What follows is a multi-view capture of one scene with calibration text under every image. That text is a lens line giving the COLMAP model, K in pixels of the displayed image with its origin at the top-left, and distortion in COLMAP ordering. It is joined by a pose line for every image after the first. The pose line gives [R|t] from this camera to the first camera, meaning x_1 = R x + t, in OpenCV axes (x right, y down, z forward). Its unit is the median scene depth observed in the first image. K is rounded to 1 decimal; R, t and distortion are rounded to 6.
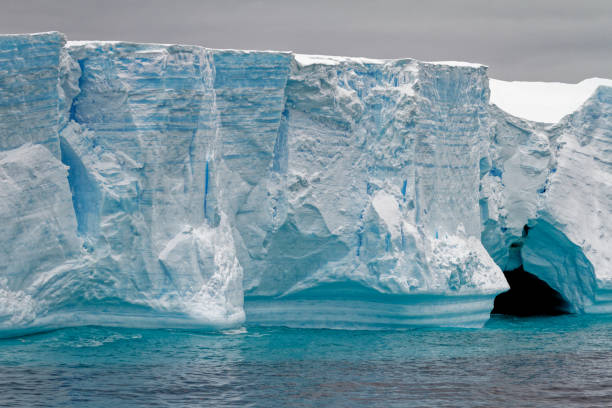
lens RADIAL K [[2763.1, 0, 304.9], [0, 2763.1, 205.0], [0, 0, 1]] dist [0.210837, -3.621274]
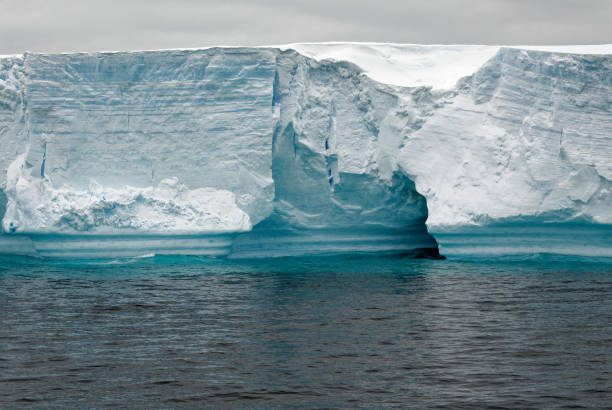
lens RADIAL K [[1618.0, 0, 304.4], [0, 1618.0, 205.2], [0, 0, 1]] dist [0.136105, 0.103241]
pose [[0.445805, -0.005118, -0.895115, 0.742960], [0.017681, 0.999839, 0.003089, 0.018194], [0.894955, -0.017203, 0.445824, 0.738588]]
